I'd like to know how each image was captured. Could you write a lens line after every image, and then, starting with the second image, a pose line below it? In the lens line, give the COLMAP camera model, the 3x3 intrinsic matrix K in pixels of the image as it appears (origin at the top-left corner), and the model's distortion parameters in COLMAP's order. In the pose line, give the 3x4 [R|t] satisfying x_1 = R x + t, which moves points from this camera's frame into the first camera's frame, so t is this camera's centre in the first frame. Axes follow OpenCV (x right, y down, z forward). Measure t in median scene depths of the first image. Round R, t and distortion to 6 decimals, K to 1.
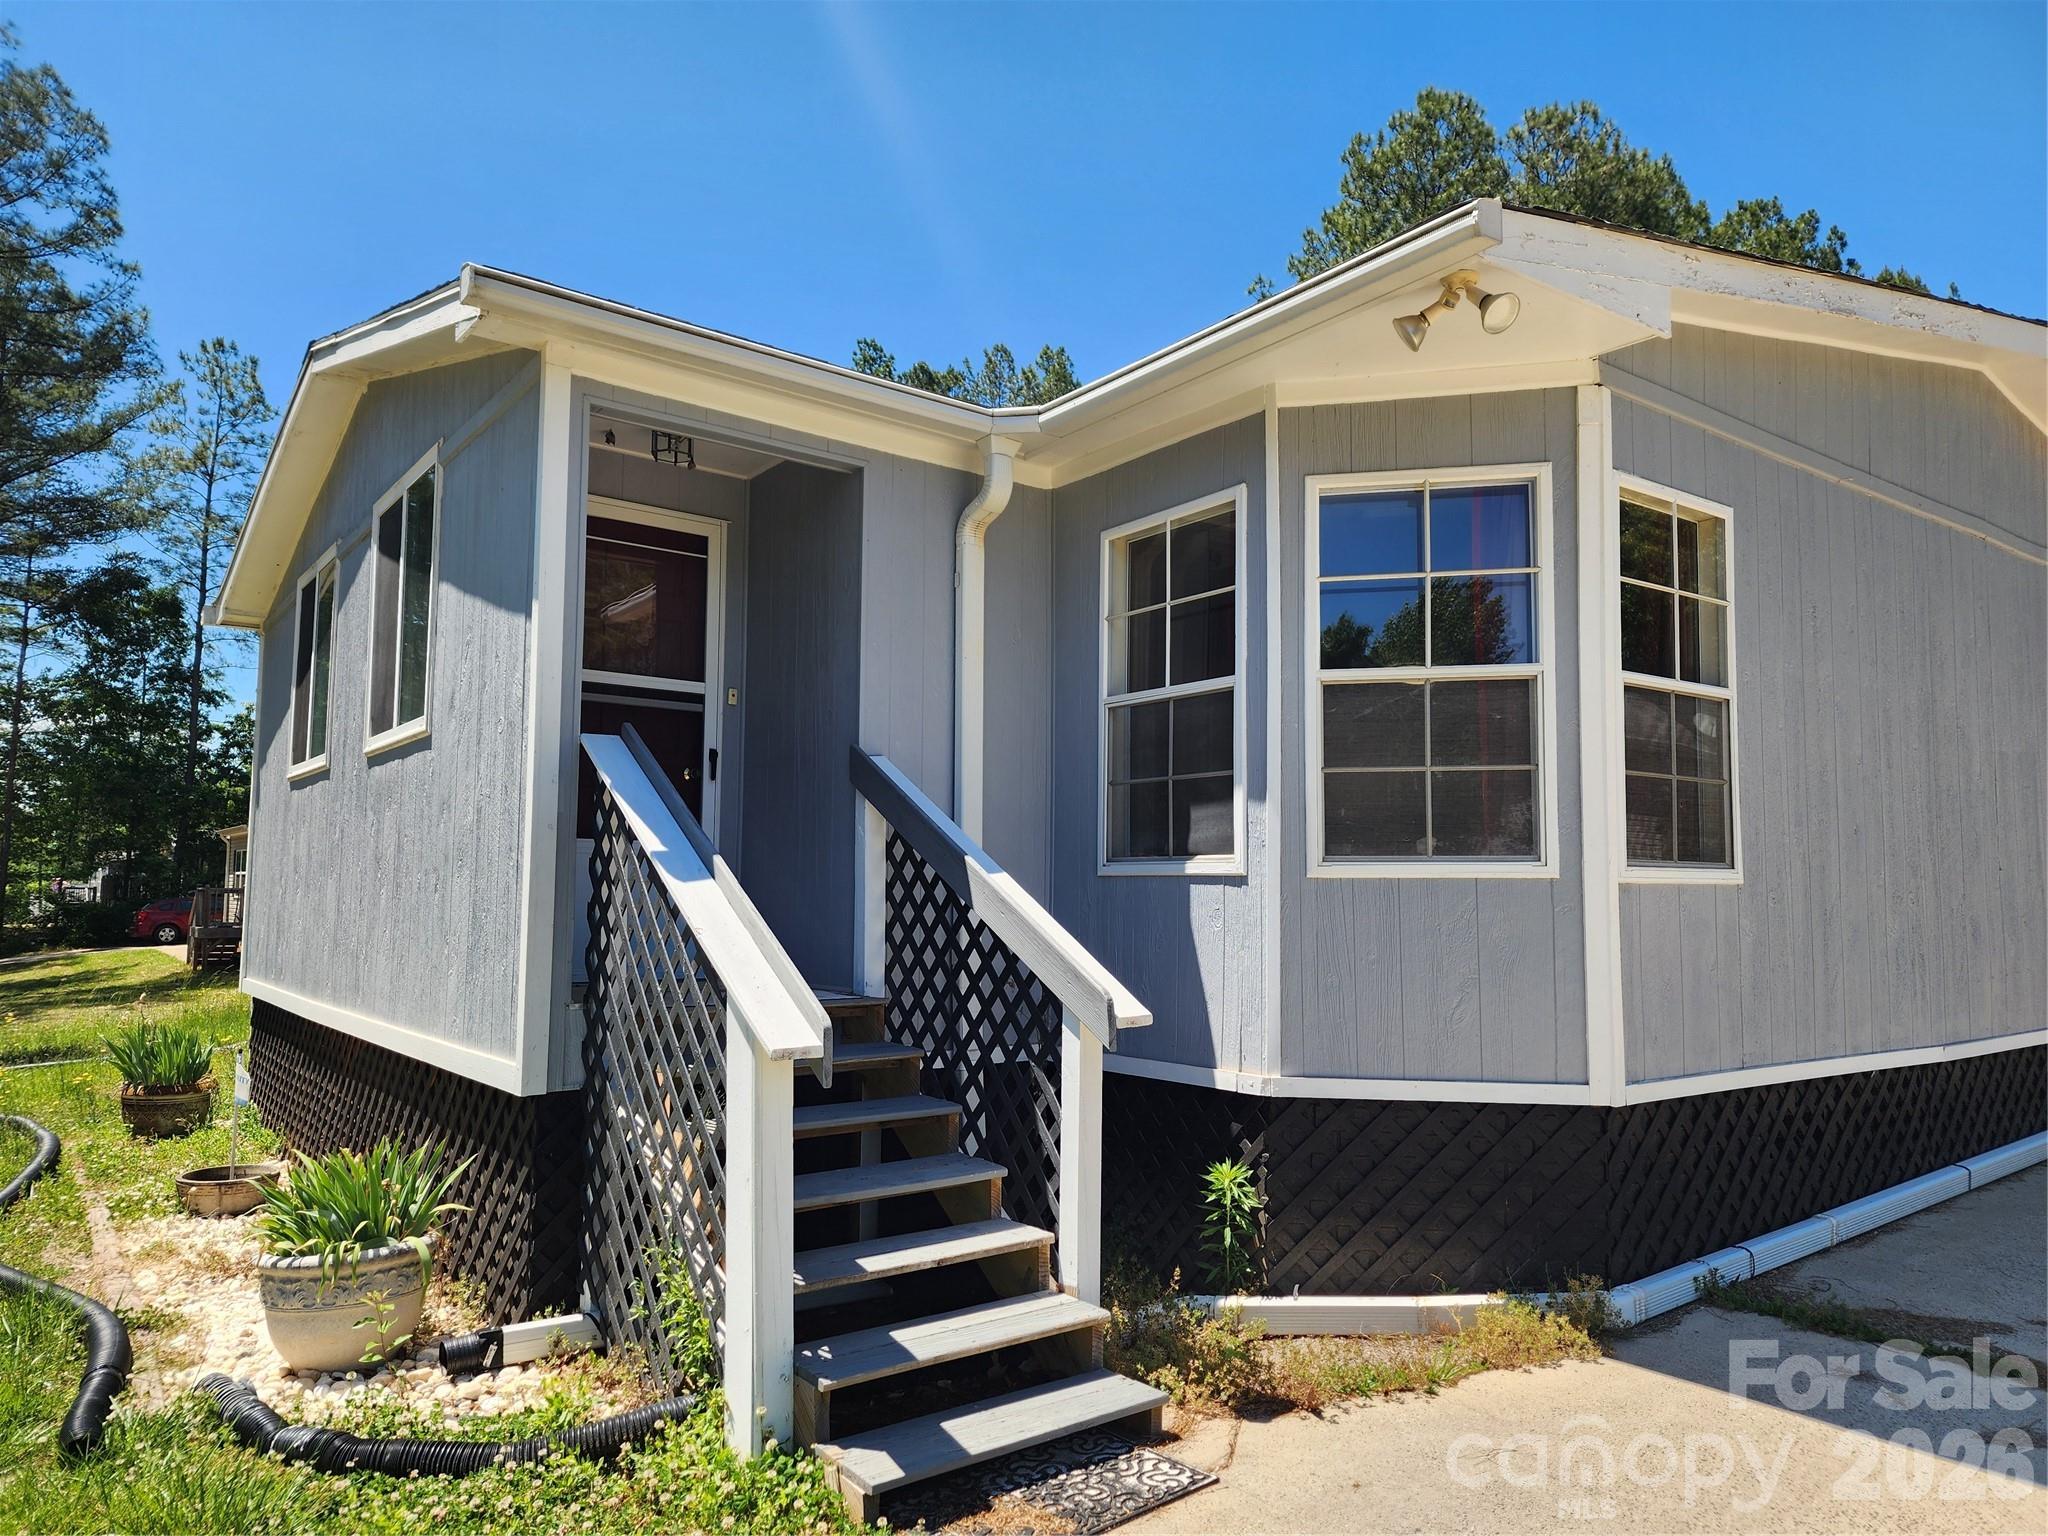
lens RADIAL K [[1366.1, 0, 1027.8], [0, 1366.1, 795.9], [0, 0, 1]] dist [0.077807, -0.055957]
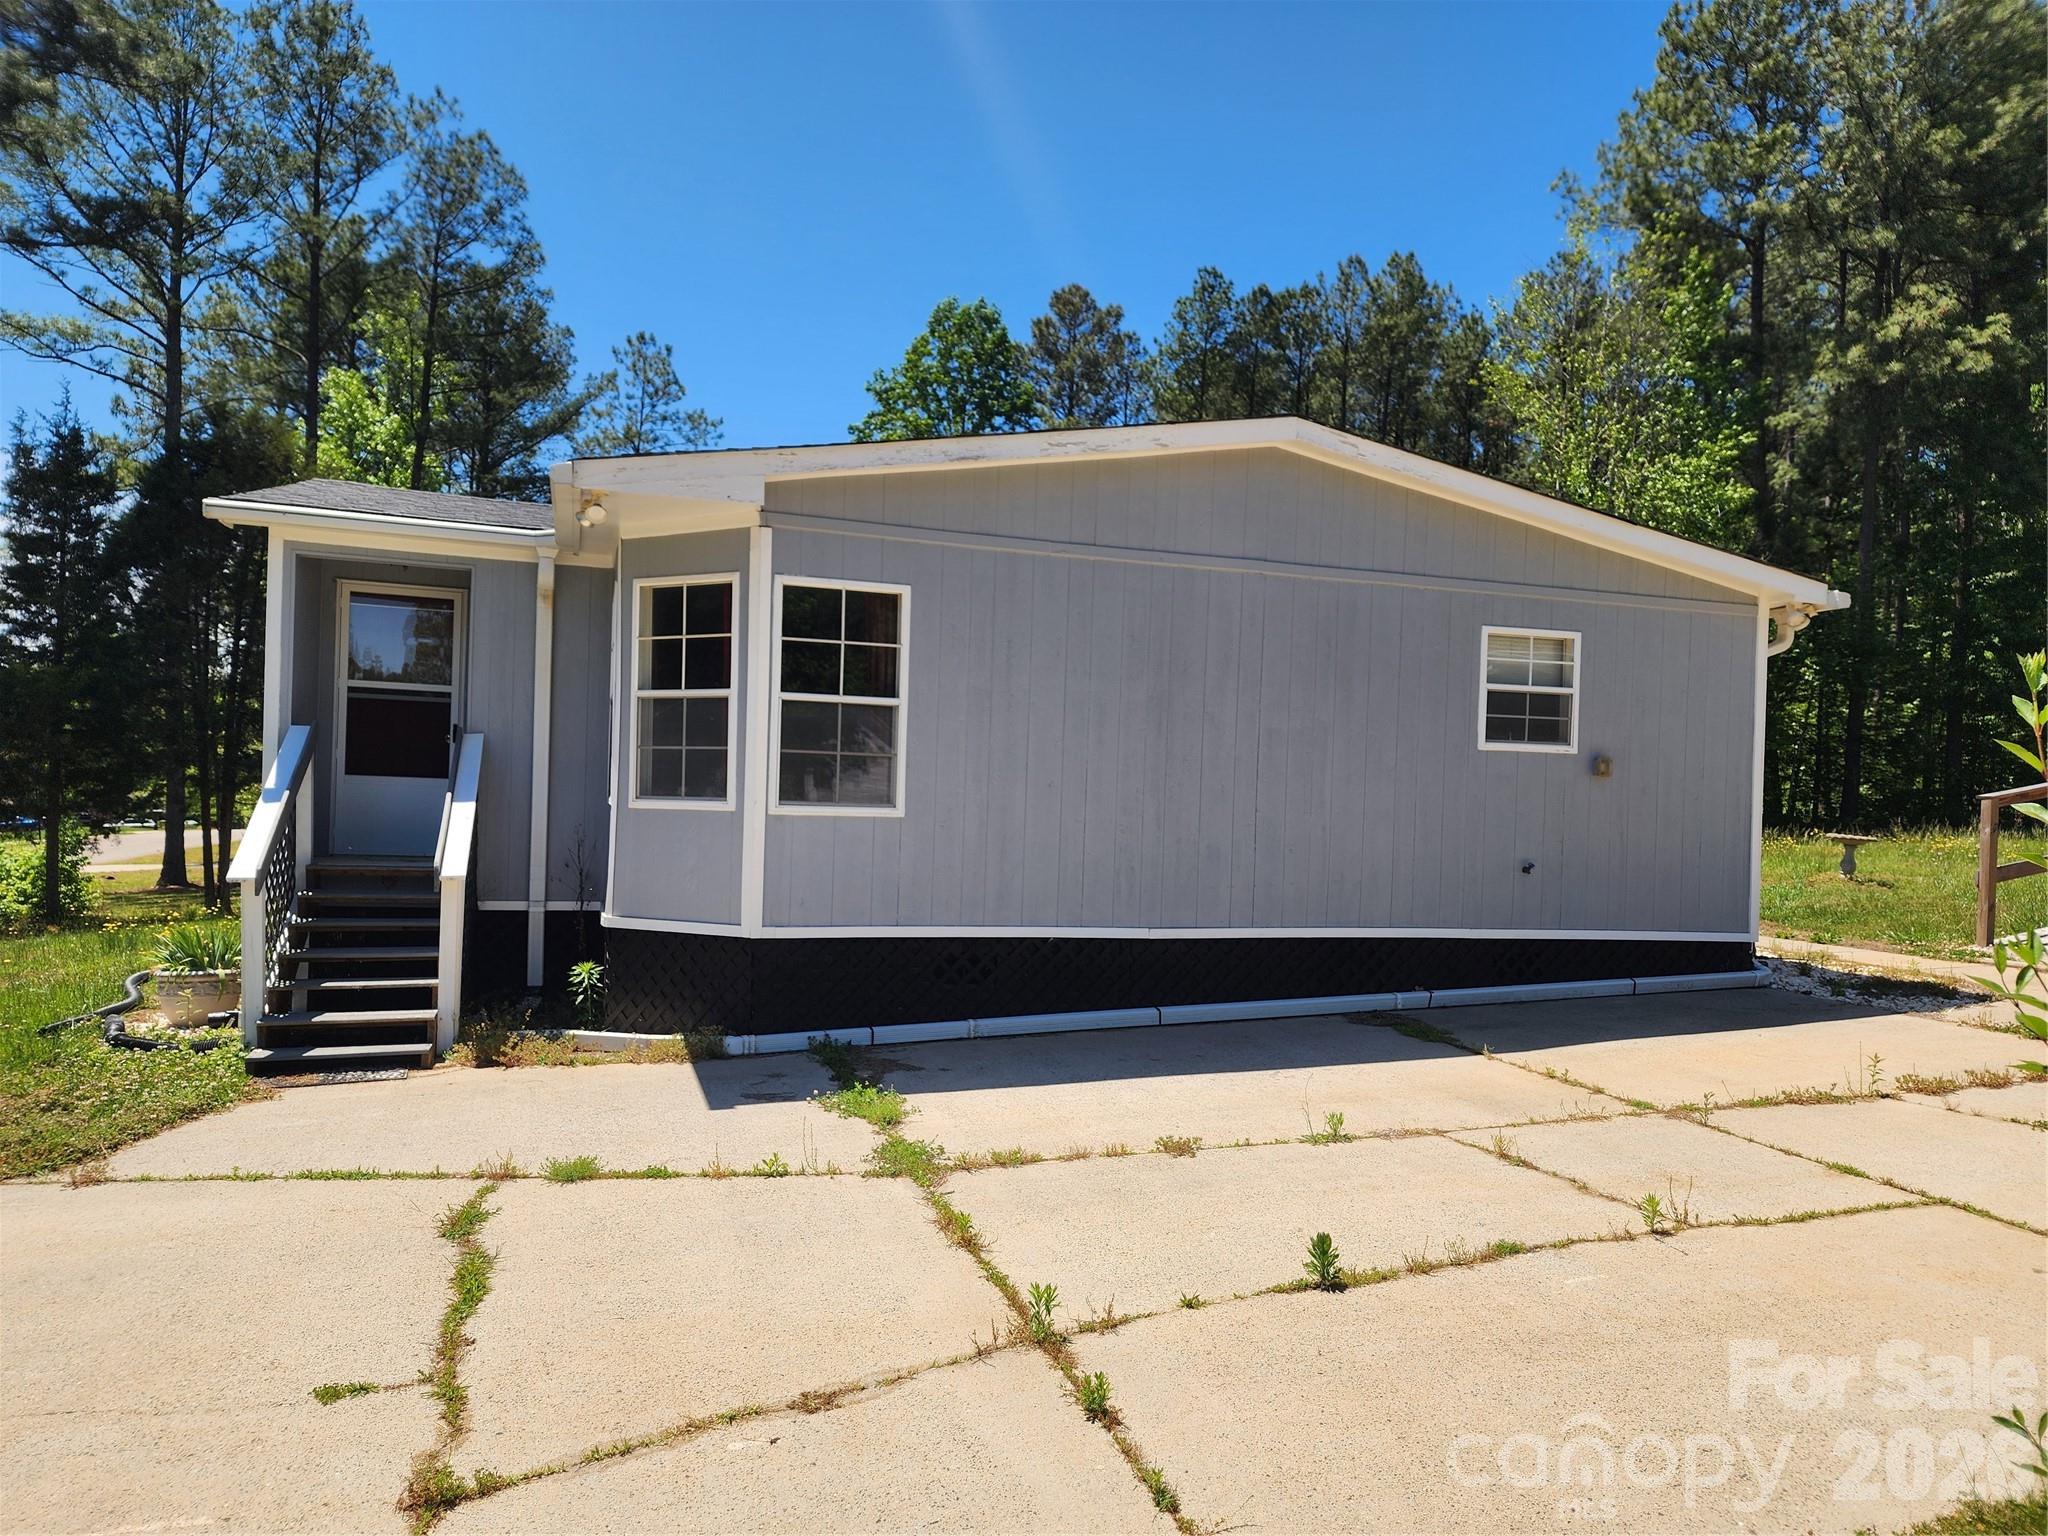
lens RADIAL K [[1370.7, 0, 1076.0], [0, 1370.7, 835.7], [0, 0, 1]] dist [0.054994, -0.042479]
pose [[0.955213, 0.027081, -0.294677, 1.220405], [0.000438, 0.995673, 0.092922, -0.067220], [0.295919, -0.088889, 0.951068, -0.507846]]
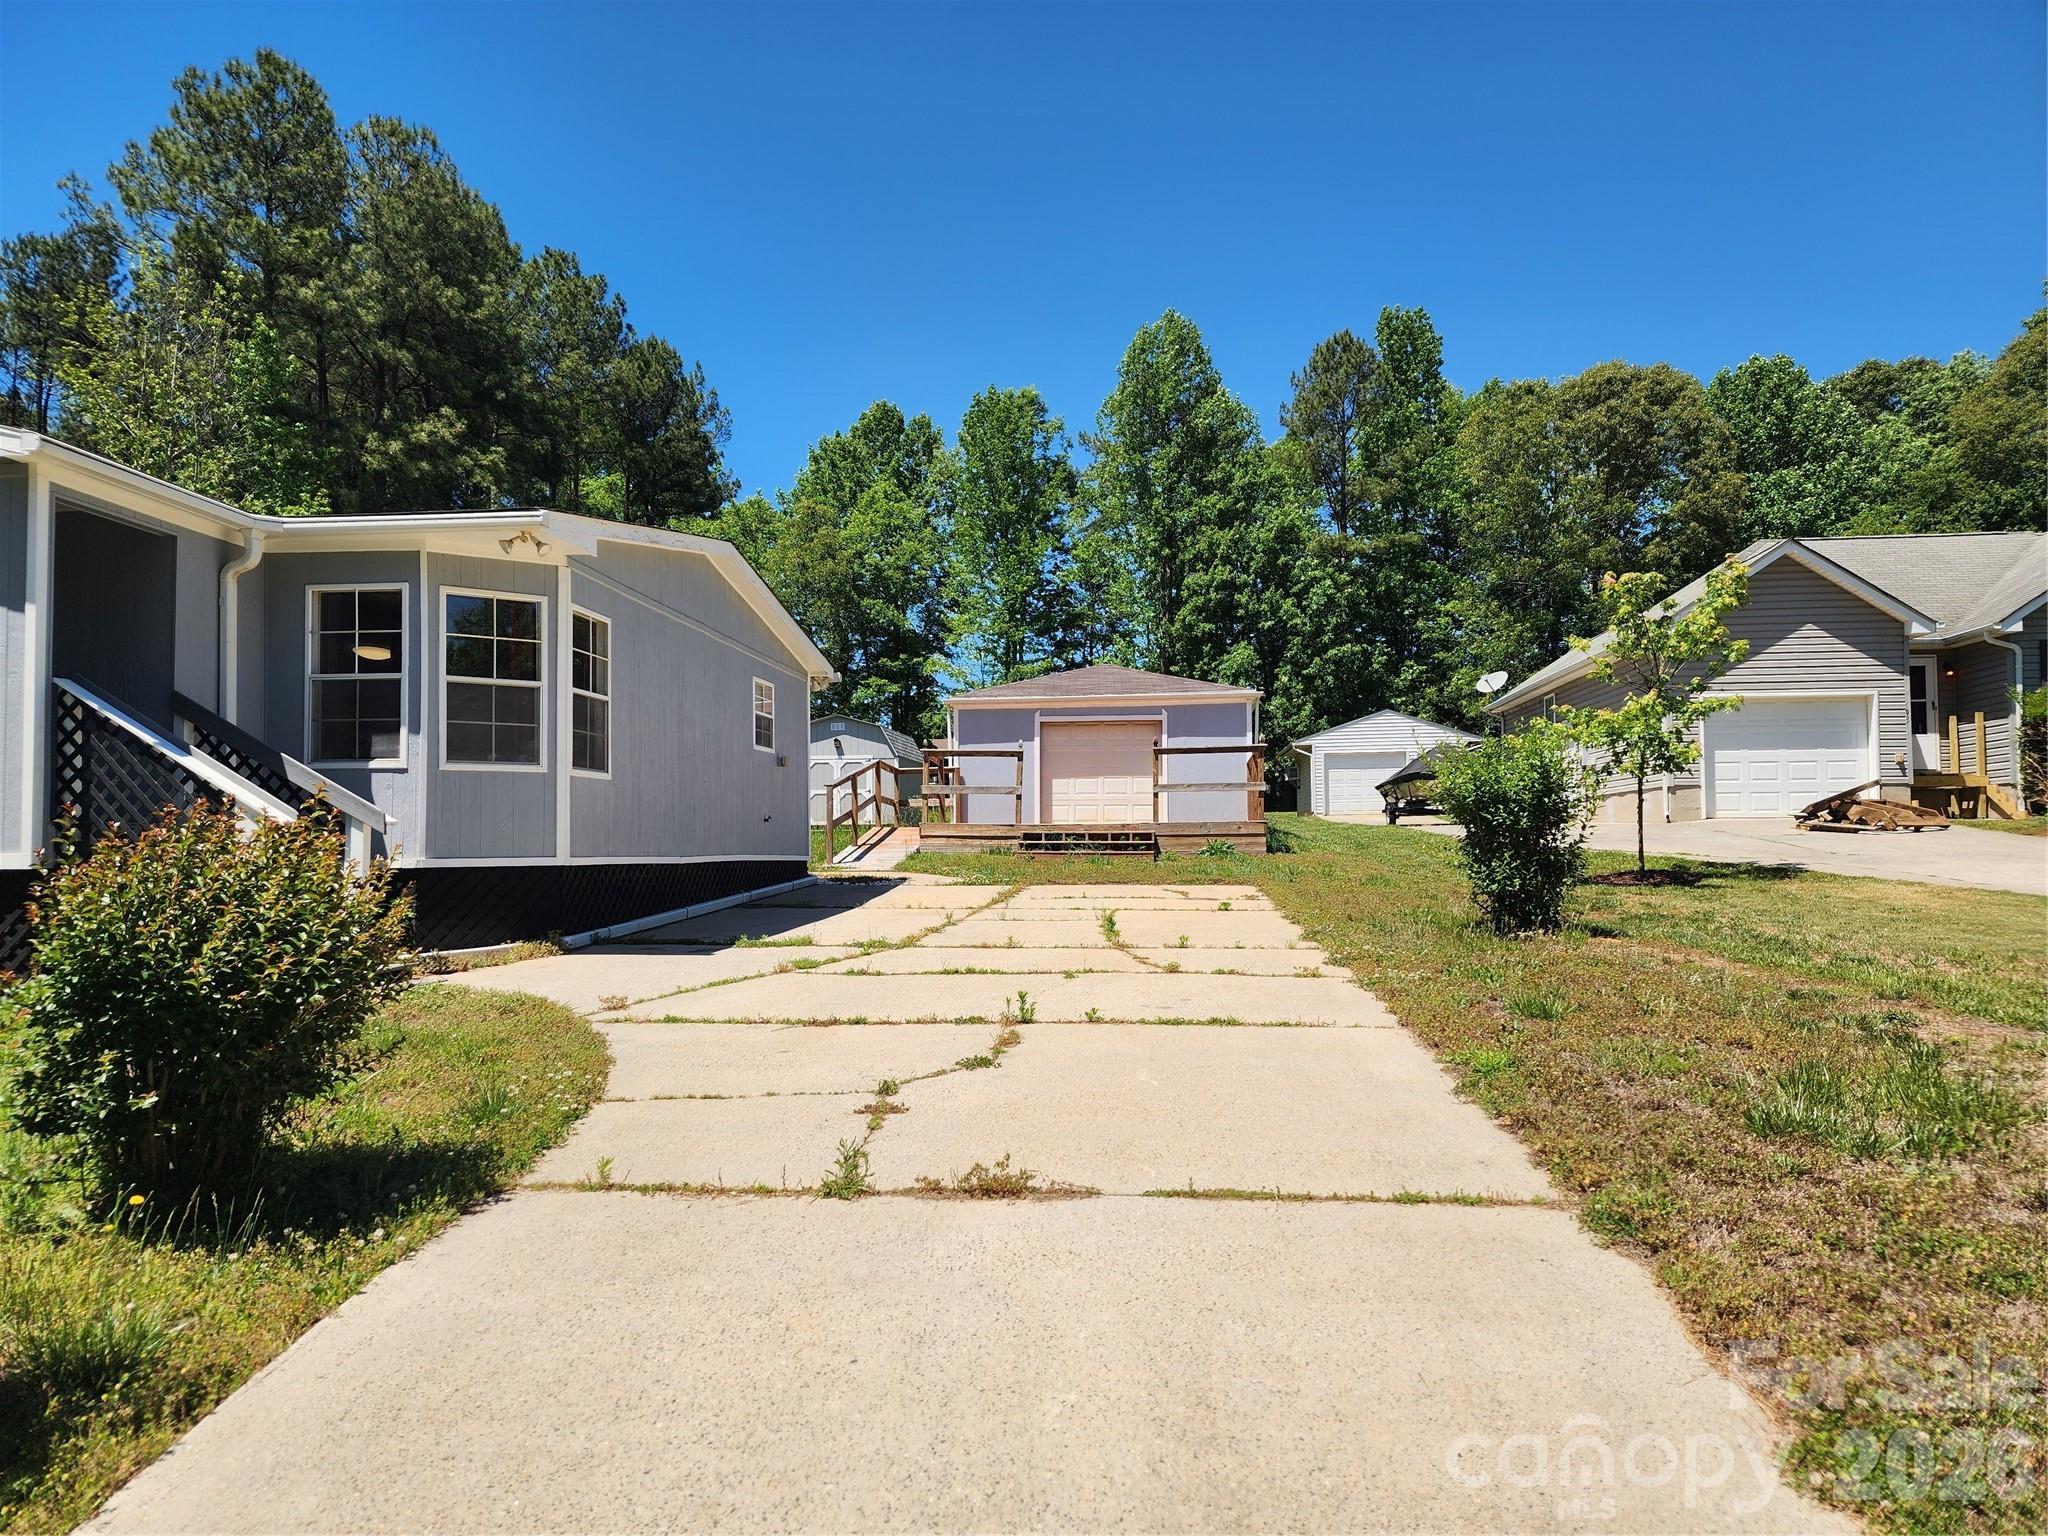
lens RADIAL K [[1366.1, 0, 1027.8], [0, 1366.1, 795.9], [0, 0, 1]] dist [0.077807, -0.055957]
pose [[0.676326, 0.017038, 0.736406, -0.740178], [-0.039948, 0.999110, 0.013573, 0.031482], [-0.735519, -0.038597, 0.676404, -1.122649]]
